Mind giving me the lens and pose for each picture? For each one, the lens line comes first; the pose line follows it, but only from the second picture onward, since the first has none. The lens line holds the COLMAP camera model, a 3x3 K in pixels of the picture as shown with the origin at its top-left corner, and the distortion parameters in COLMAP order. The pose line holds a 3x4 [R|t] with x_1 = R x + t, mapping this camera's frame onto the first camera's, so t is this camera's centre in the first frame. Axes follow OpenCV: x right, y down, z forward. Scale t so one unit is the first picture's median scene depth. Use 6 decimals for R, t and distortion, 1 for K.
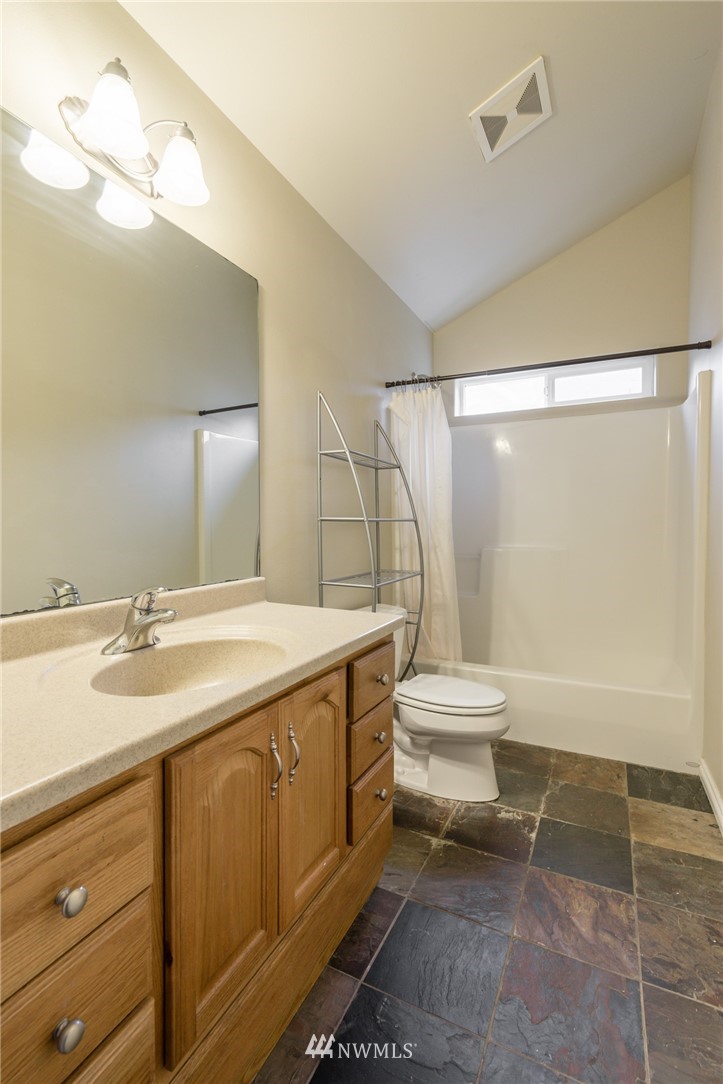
lens RADIAL K [[492.9, 0, 361.5], [0, 492.9, 542.0], [0, 0, 1]] dist [-0.000137, 0.001045]
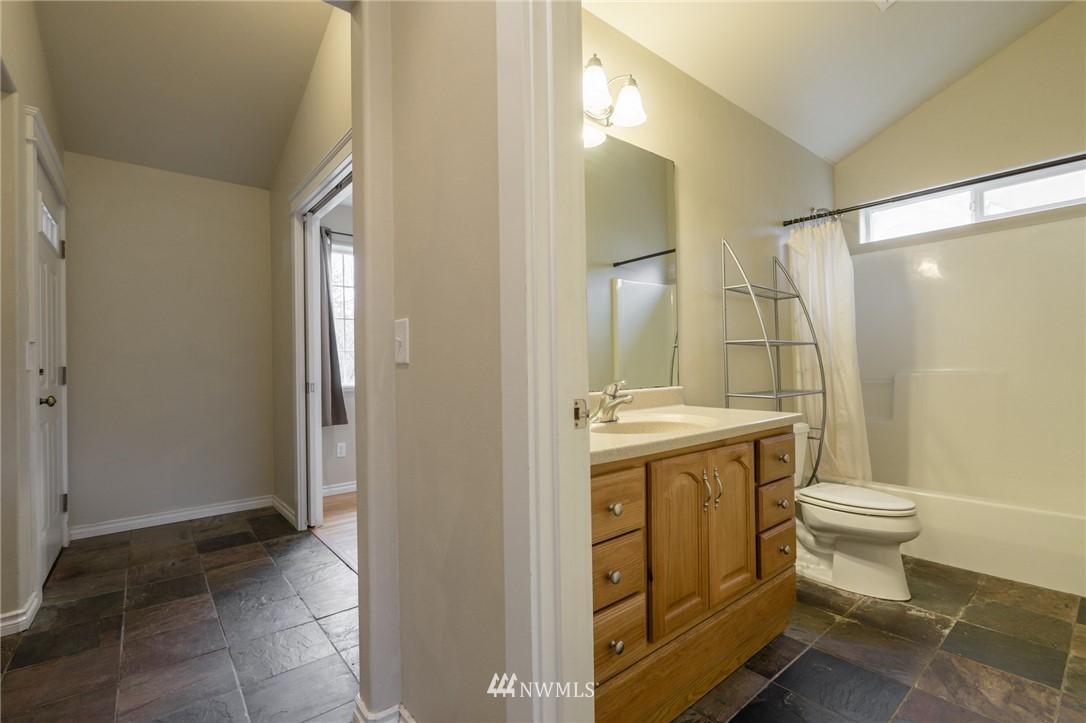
lens RADIAL K [[493.8, 0, 546.6], [0, 493.8, 364.0], [0, 0, 1]] dist [-0.000137, 0.001045]
pose [[0.918582, -0.016708, -0.394877, -0.010366], [-0.000896, 0.999015, -0.044355, 0.068692], [0.395229, 0.041097, 0.917663, -0.325074]]
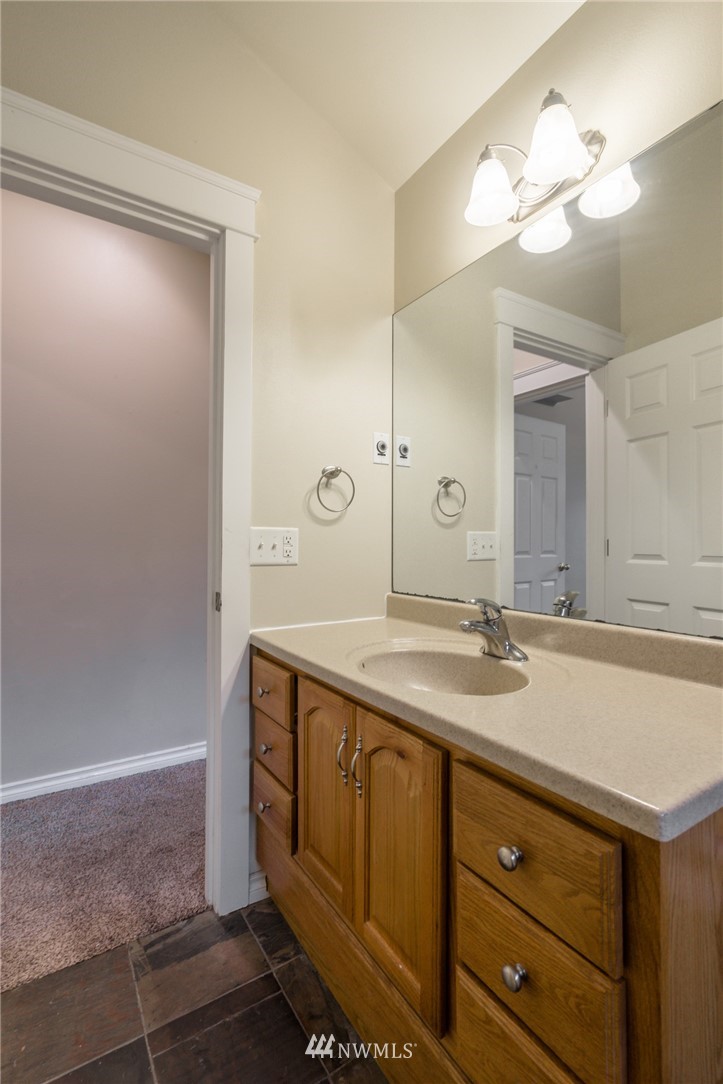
lens RADIAL K [[492.9, 0, 361.5], [0, 492.9, 542.0], [0, 0, 1]] dist [-0.000137, 0.001045]
pose [[-0.505709, -0.002781, -0.862700, 0.406498], [-0.036740, 0.999157, 0.018316, -0.027588], [0.861921, 0.040958, -0.505385, 0.833879]]
